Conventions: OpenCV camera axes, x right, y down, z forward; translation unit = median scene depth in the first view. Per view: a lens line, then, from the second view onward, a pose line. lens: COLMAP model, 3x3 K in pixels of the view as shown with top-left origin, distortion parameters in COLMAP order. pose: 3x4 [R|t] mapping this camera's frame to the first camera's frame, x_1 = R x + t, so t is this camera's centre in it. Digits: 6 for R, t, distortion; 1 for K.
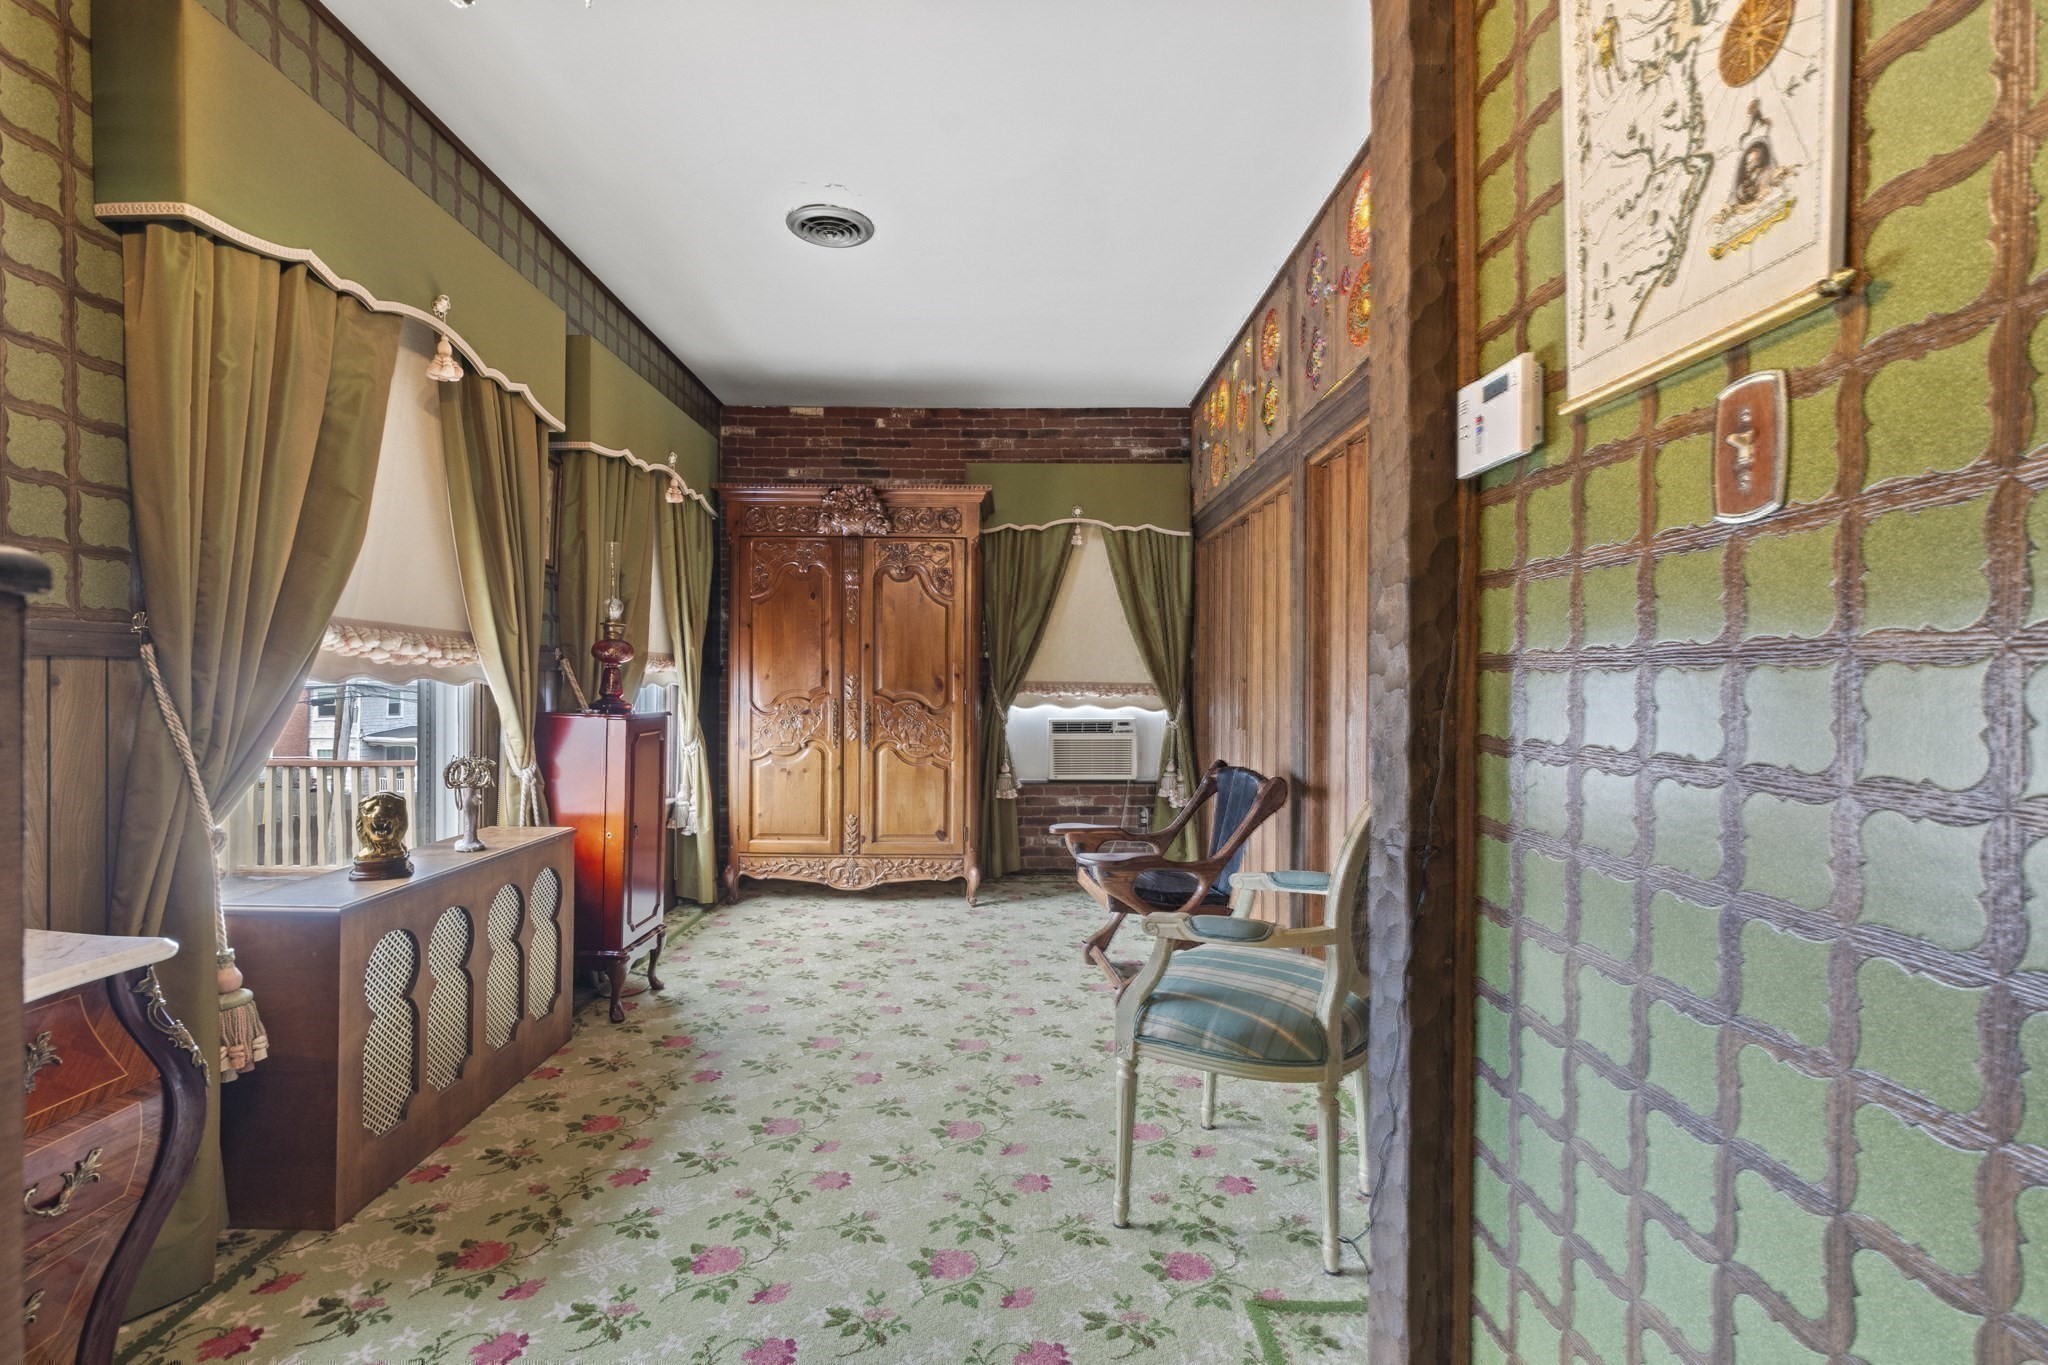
lens RADIAL K [[904.0, 0, 1012.5], [0, 904.0, 685.5], [0, 0, 1]] dist [-0.007397, 0.000746]
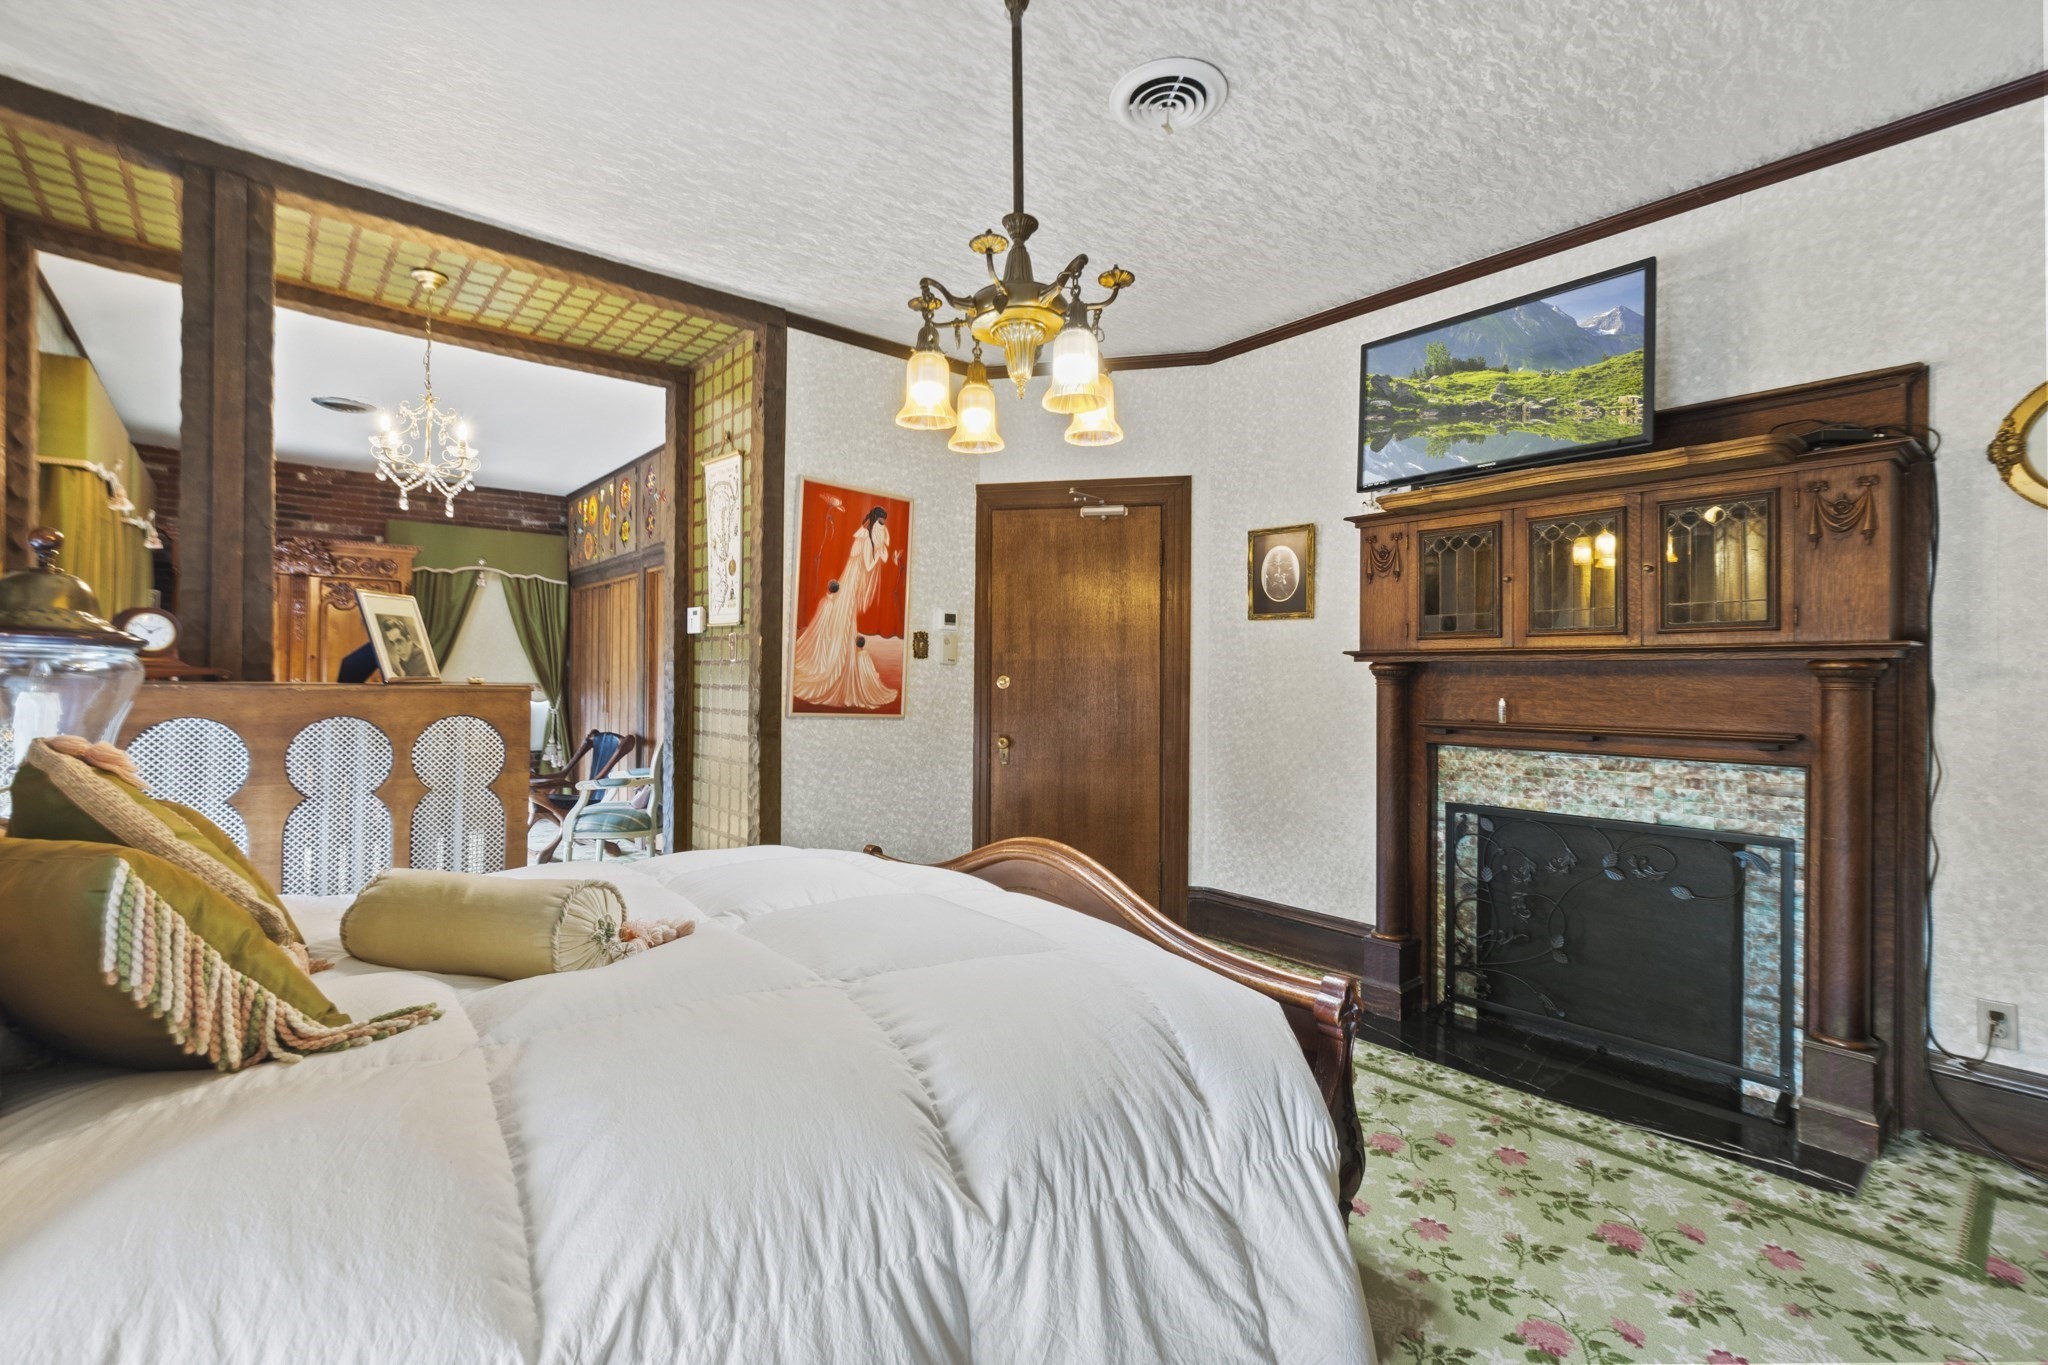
lens RADIAL K [[904.0, 0, 1012.5], [0, 904.0, 674.5], [0, 0, 1]] dist [-0.007397, 0.000746]
pose [[0.767329, 0.004717, 0.641236, -0.219691], [-0.004257, 0.999988, -0.002262, -0.018734], [-0.641240, -0.000994, 0.767340, -0.699279]]
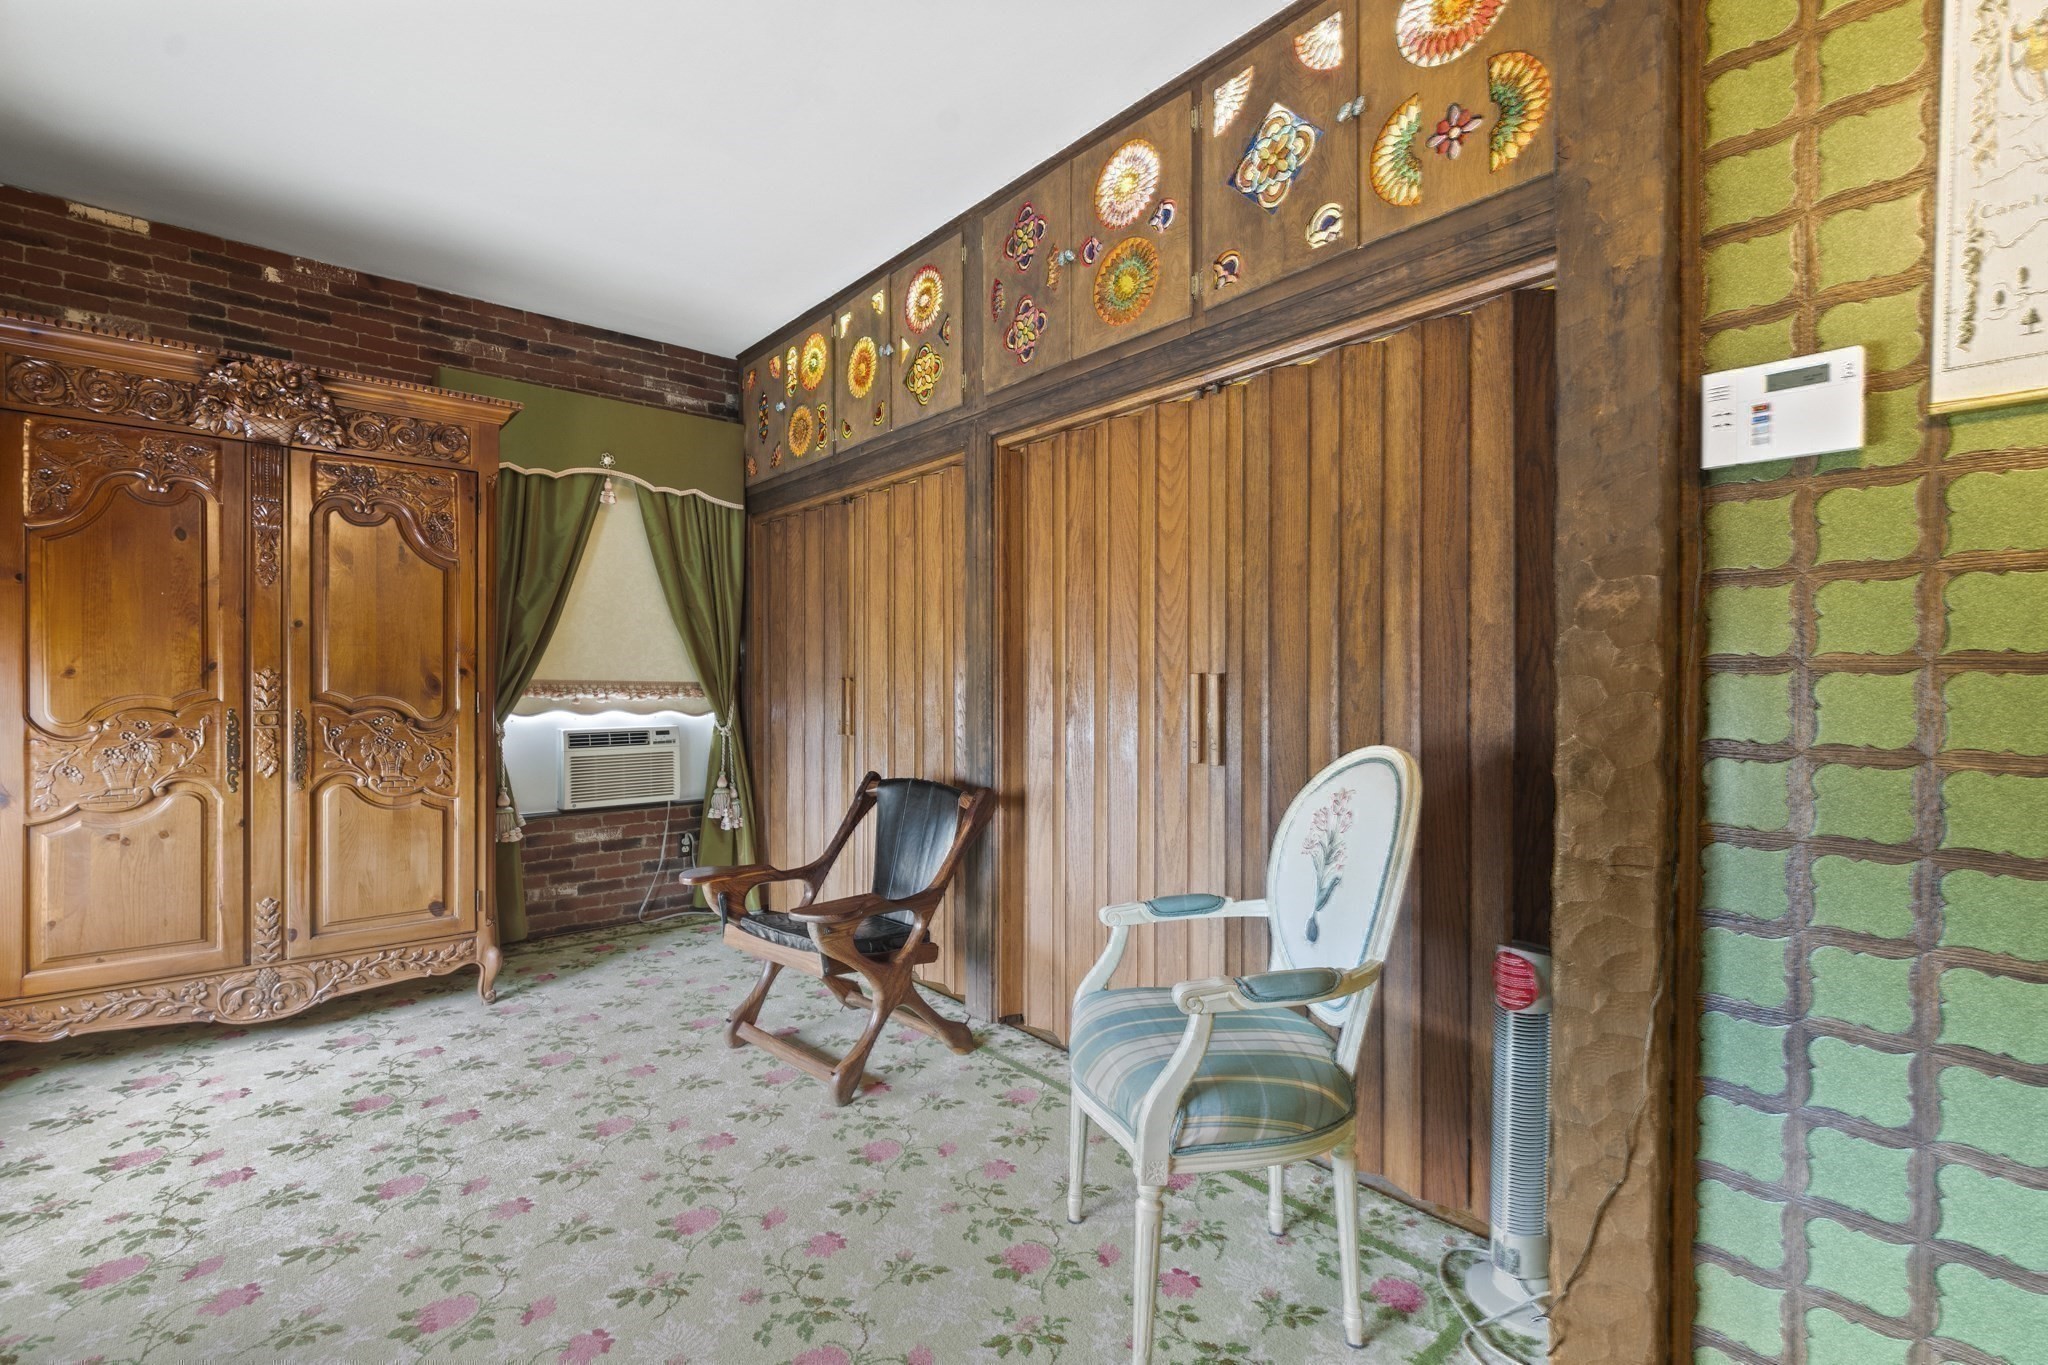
lens RADIAL K [[904.0, 0, 1003.4], [0, 904.0, 689.0], [0, 0, 1]] dist [-0.007397, 0.000746]
pose [[0.764779, -0.007266, 0.644252, -0.188388], [0.002754, 0.999964, 0.008010, -0.002471], [-0.644287, -0.004352, 0.764772, 0.212282]]
